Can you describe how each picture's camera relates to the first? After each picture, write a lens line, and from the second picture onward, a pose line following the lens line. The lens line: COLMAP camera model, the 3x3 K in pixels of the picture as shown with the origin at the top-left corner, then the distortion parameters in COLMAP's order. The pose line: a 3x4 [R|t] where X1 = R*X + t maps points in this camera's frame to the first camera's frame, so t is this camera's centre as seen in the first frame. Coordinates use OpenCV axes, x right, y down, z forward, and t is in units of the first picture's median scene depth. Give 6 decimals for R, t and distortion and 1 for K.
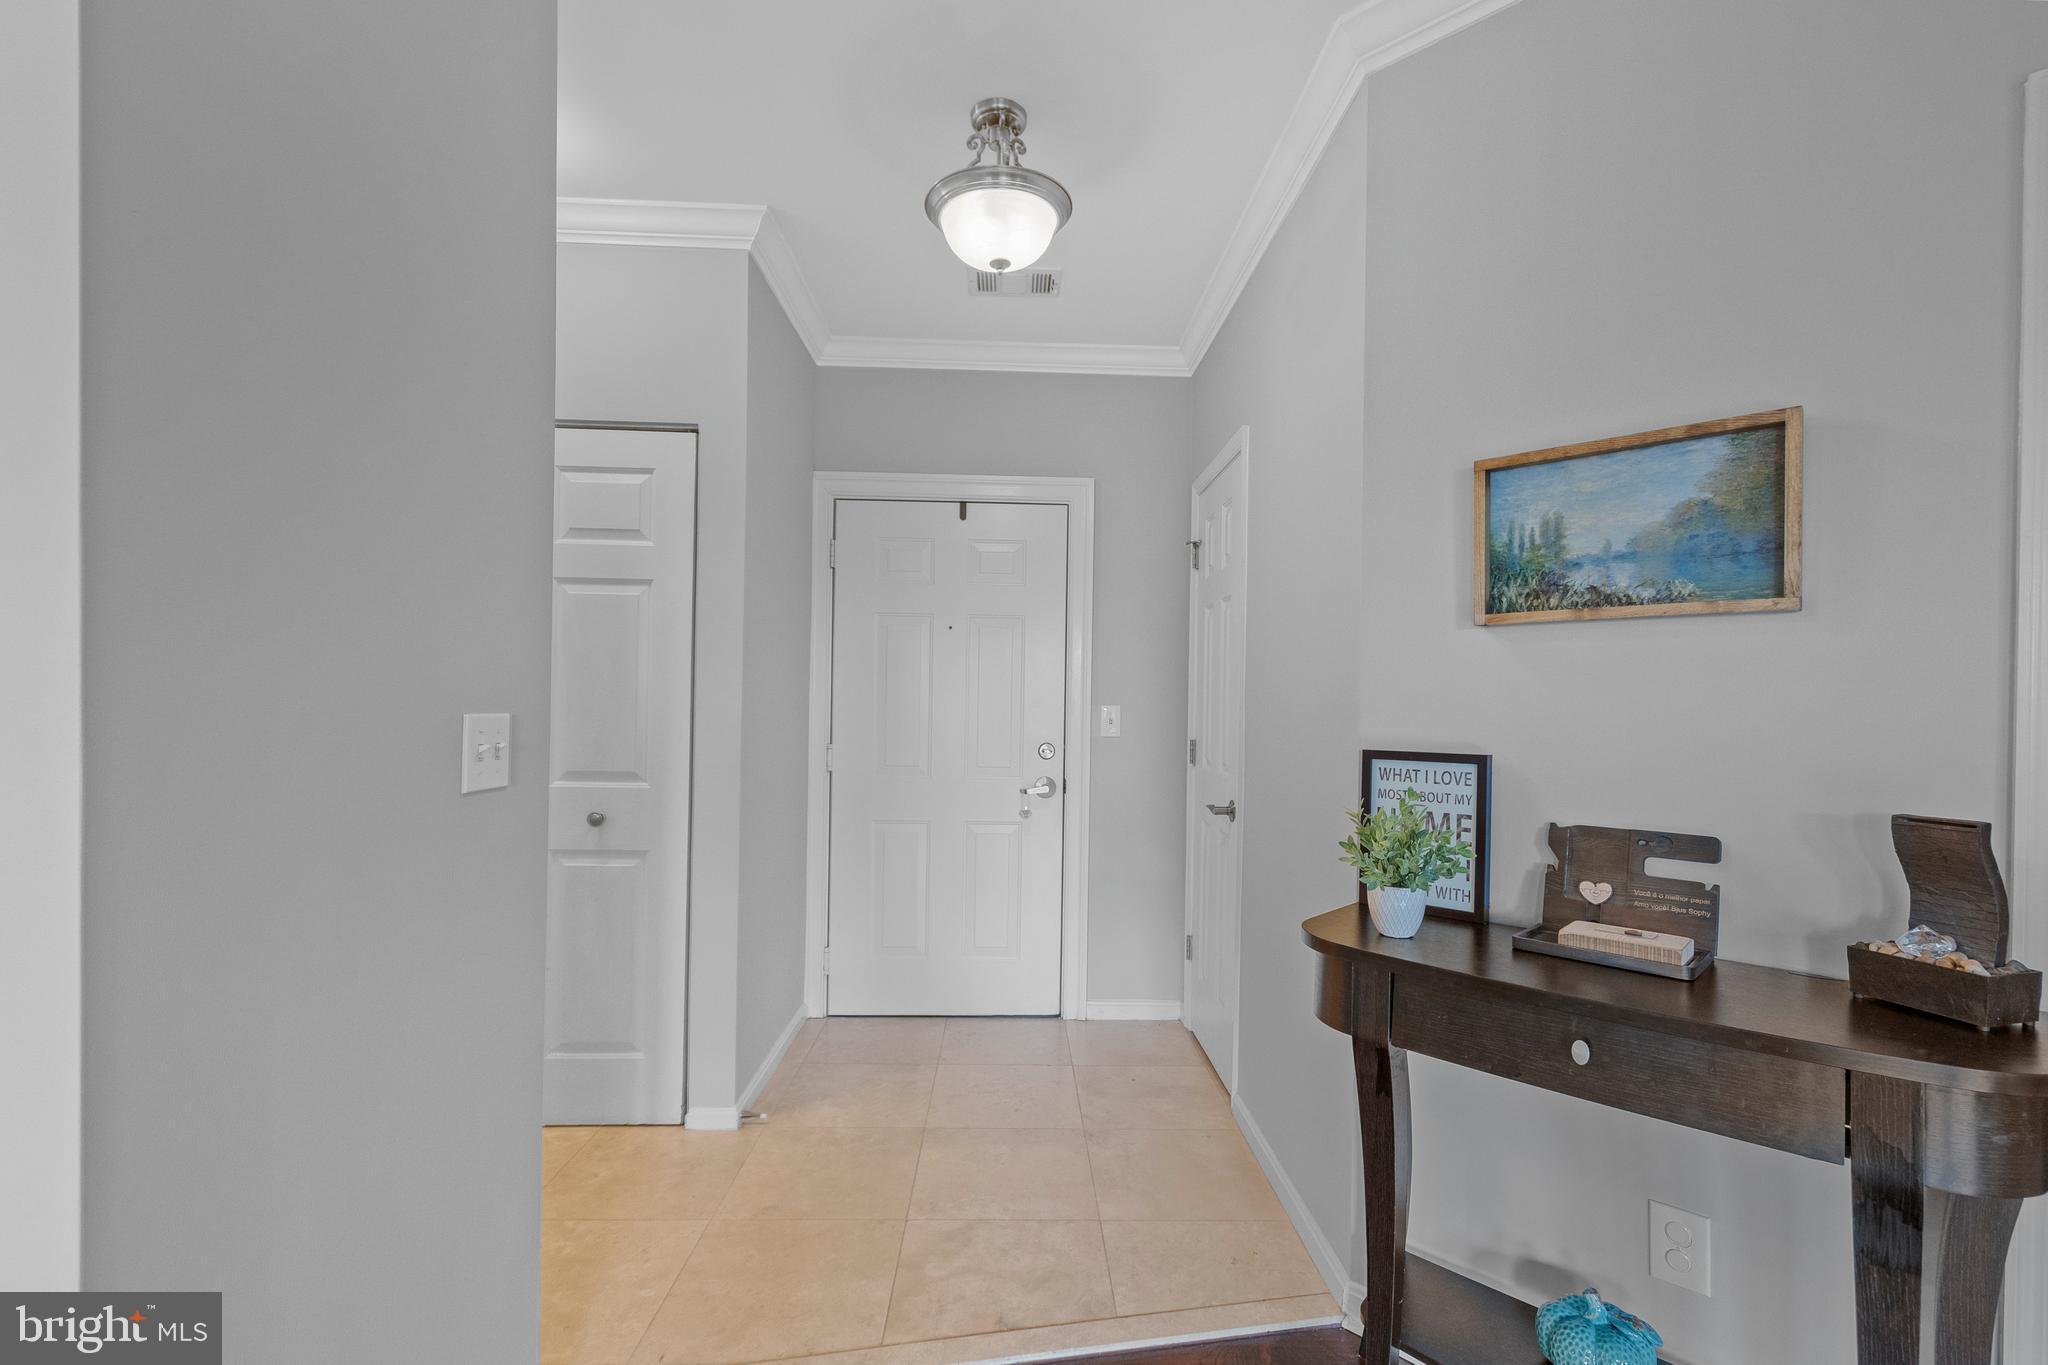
lens RADIAL K [[874.5, 0, 1035.5], [0, 874.5, 709.0], [0, 0, 1]] dist [0.003571, 0.001572]
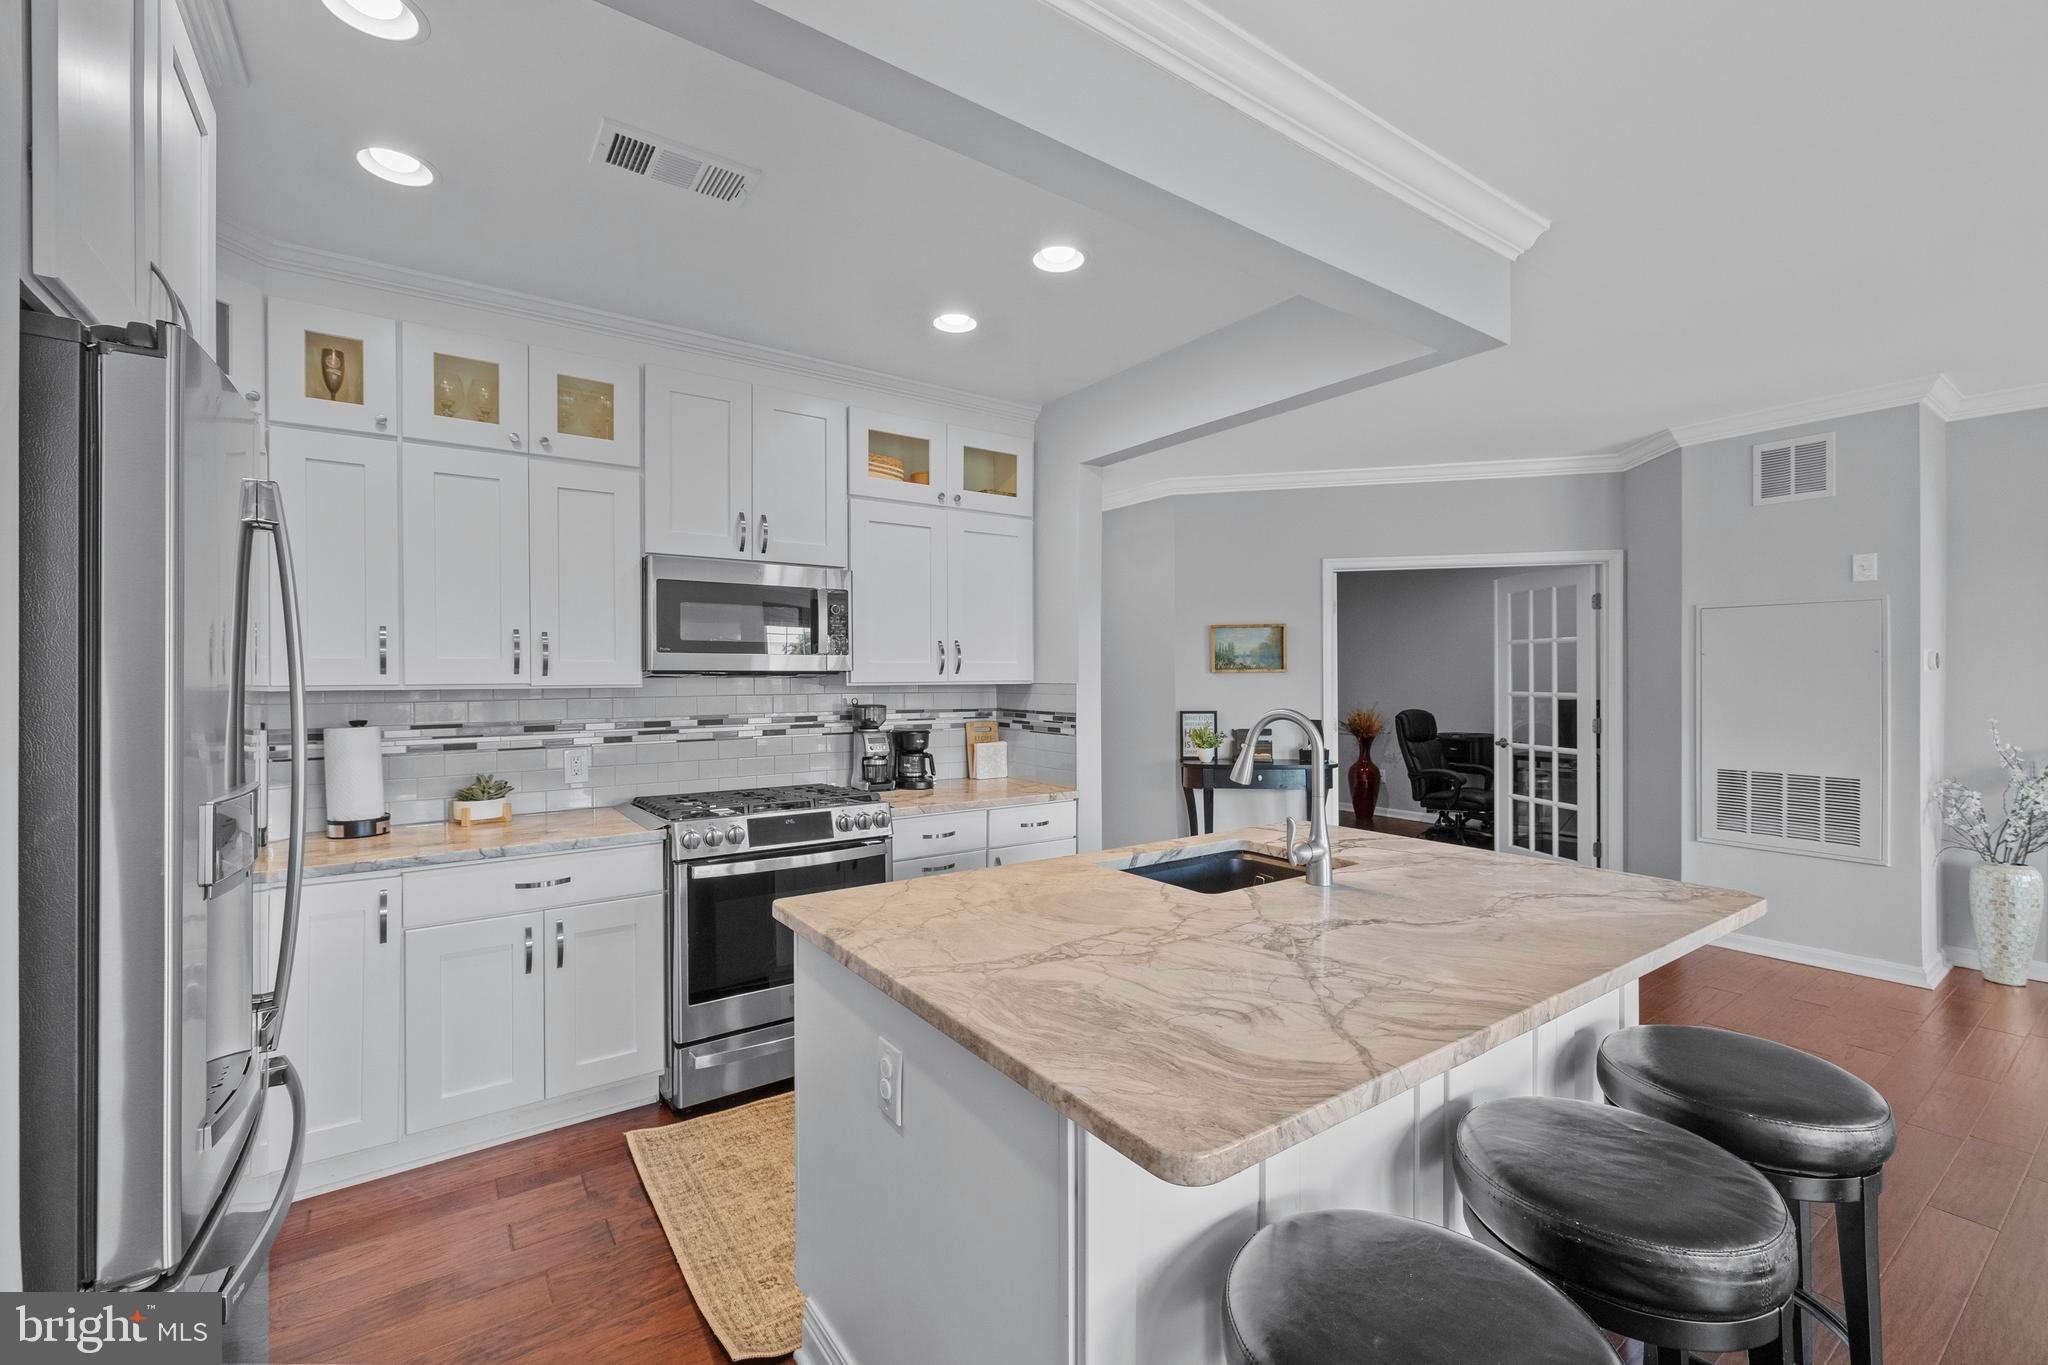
lens RADIAL K [[874.5, 0, 1027.0], [0, 874.5, 671.9], [0, 0, 1]] dist [0.003571, 0.001572]
pose [[0.838170, -0.020680, 0.545017, -1.996878], [0.022935, 0.999733, 0.002663, -0.127628], [-0.544927, 0.010268, 0.838421, -1.487932]]
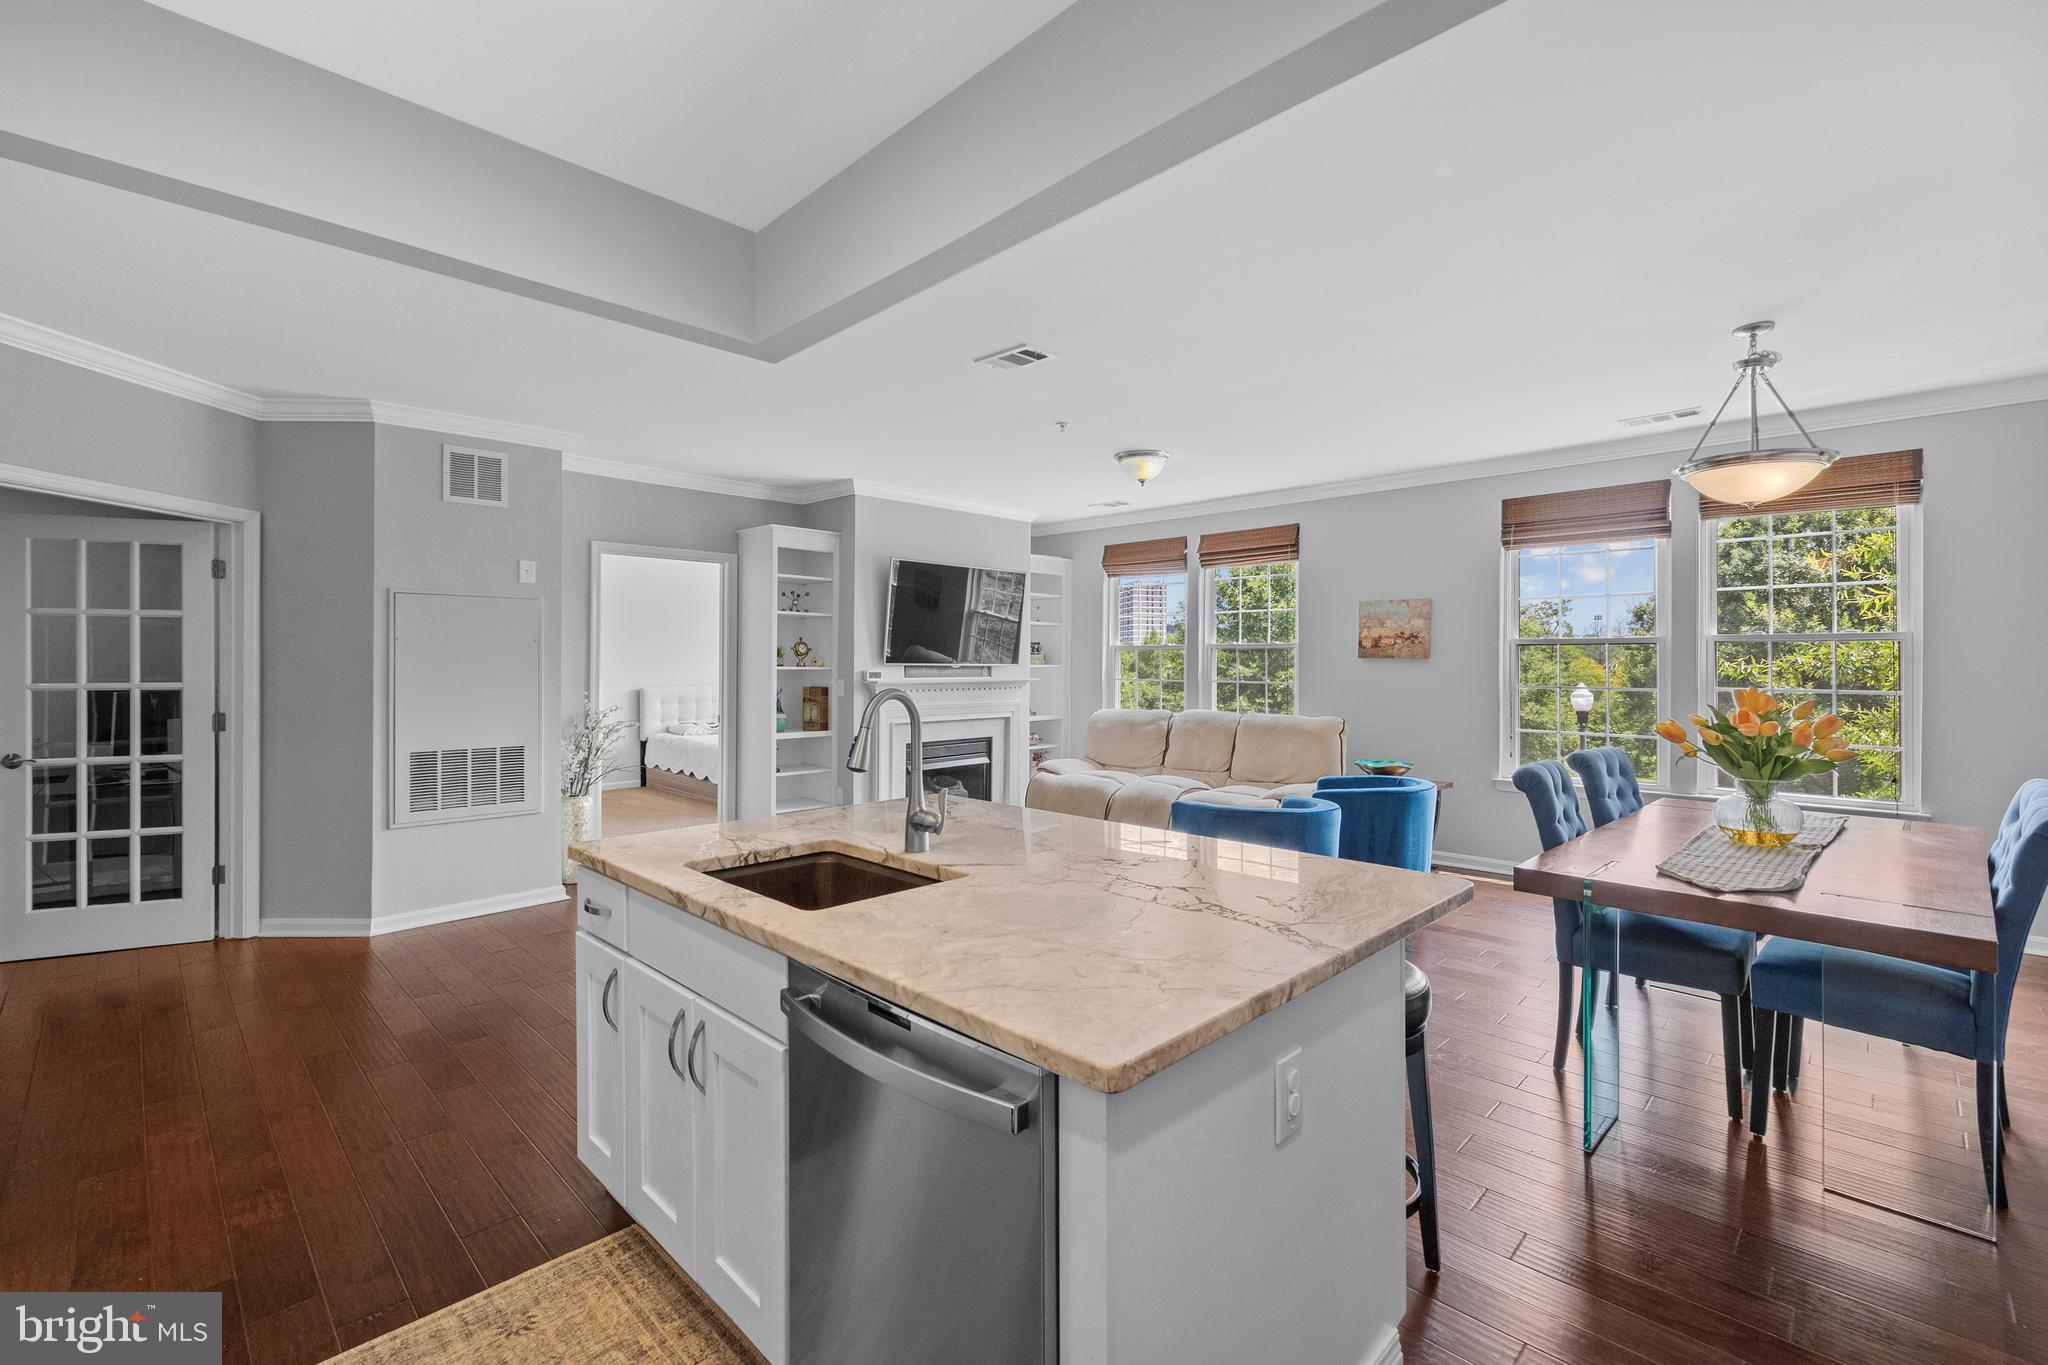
lens RADIAL K [[874.5, 0, 1022.2], [0, 874.5, 678.4], [0, 0, 1]] dist [0.003571, 0.001572]
pose [[-0.682169, -0.033663, 0.730420, -2.048455], [-0.009166, 0.999255, 0.037492, -0.124708], [-0.731137, 0.018880, -0.681969, 0.151388]]
